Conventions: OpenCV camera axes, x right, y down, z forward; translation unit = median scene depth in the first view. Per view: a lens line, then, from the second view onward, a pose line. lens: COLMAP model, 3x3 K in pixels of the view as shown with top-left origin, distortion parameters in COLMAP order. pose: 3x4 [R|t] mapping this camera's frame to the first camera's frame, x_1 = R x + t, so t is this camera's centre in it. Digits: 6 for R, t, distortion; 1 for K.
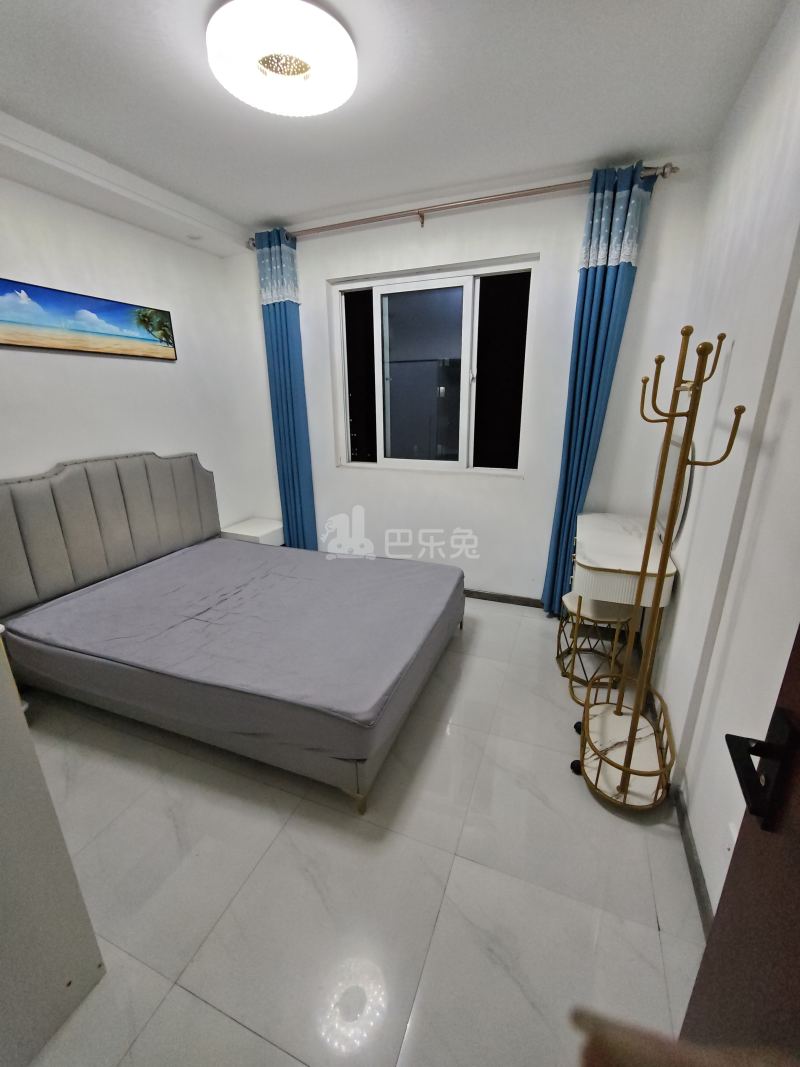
lens RADIAL K [[439.3, 0, 399.0], [0, 439.3, 536.7], [0, 0, 1]] dist [-0.000674, 0.000094]
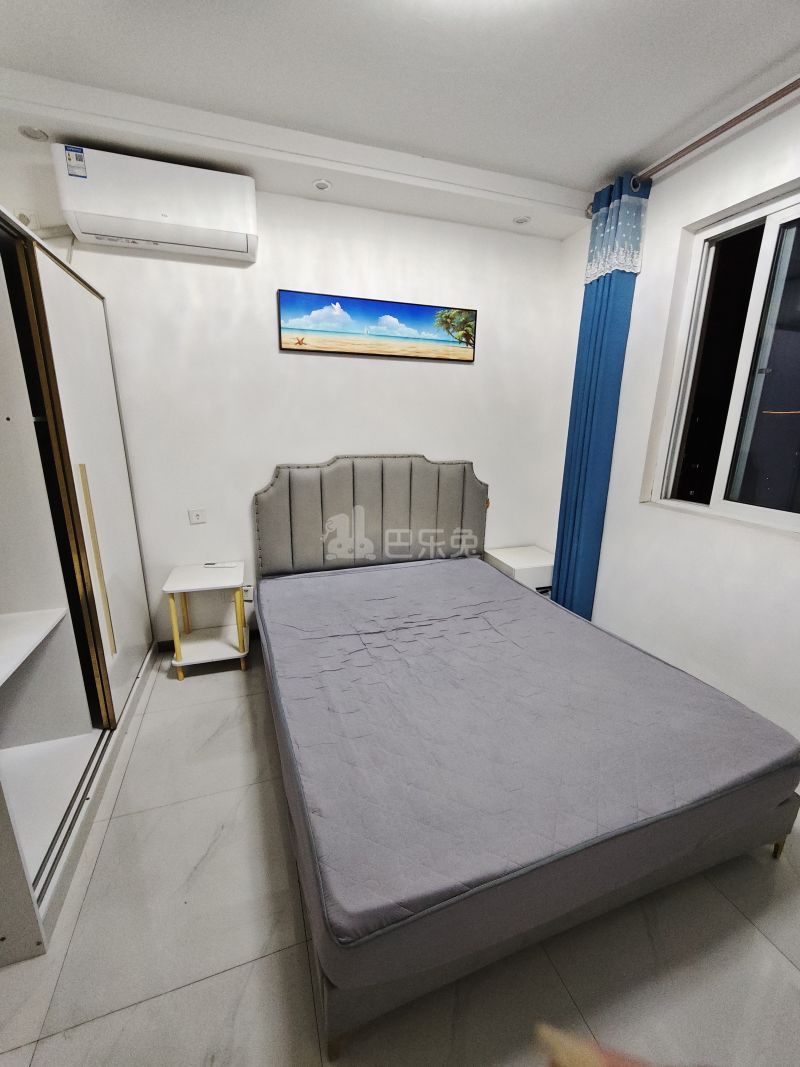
lens RADIAL K [[440.5, 0, 397.9], [0, 440.5, 535.6], [0, 0, 1]] dist [-0.000854, -0.000175]
pose [[0.654355, 0.213183, -0.725515, 0.149622], [-0.248891, 0.966698, 0.059573, -0.065739], [0.714054, 0.141592, 0.685623, 0.317268]]
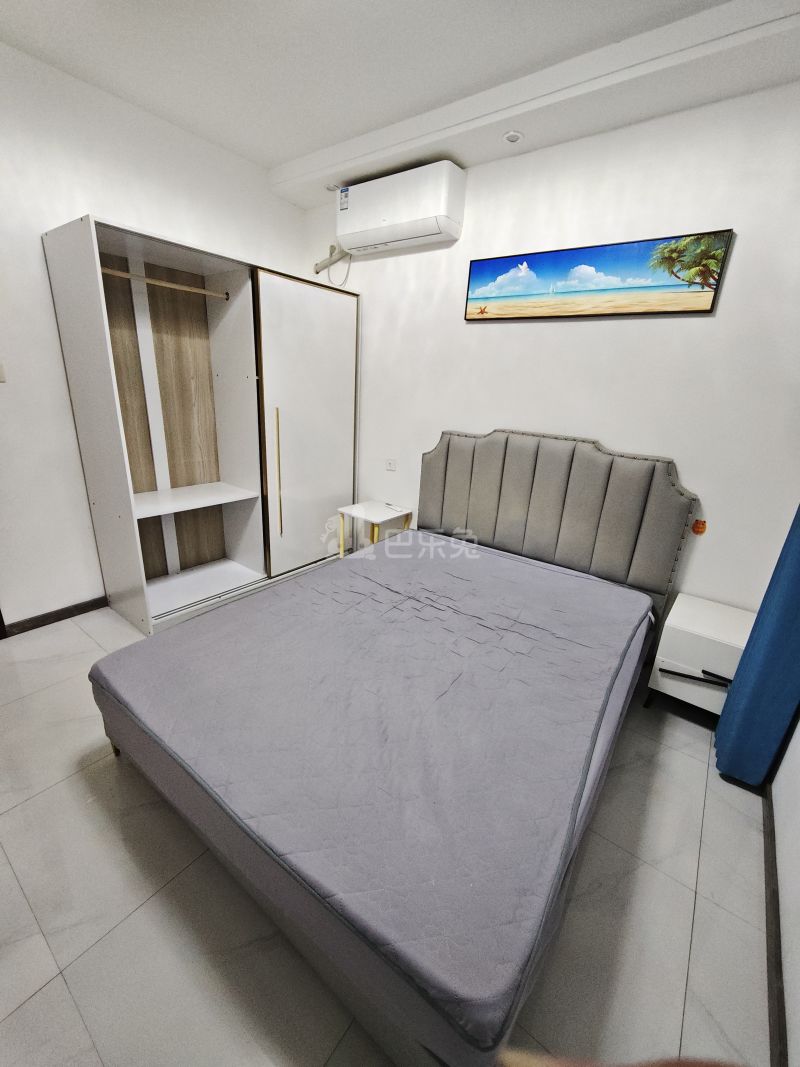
lens RADIAL K [[440.5, 0, 397.9], [0, 440.5, 535.6], [0, 0, 1]] dist [-0.000854, -0.000175]
pose [[-0.266926, 0.314678, -0.910894, 0.292484], [-0.339590, 0.853851, 0.394484, -0.239934], [0.901903, 0.414629, -0.121053, 0.854030]]
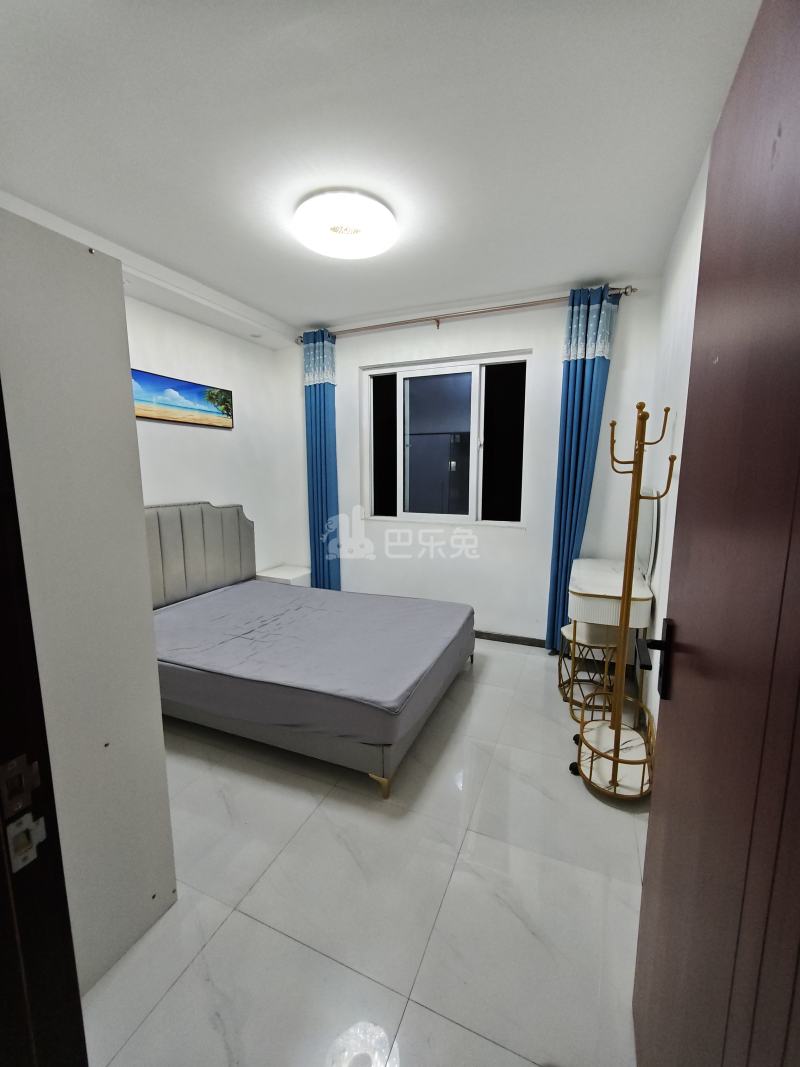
lens RADIAL K [[439.3, 0, 399.0], [0, 439.3, 536.7], [0, 0, 1]] dist [-0.000674, 0.000094]
pose [[0.999566, 0.014160, -0.025819, -0.016960], [-0.018066, 0.987280, -0.157963, 0.077721], [0.023254, 0.158361, 0.987107, -0.140468]]
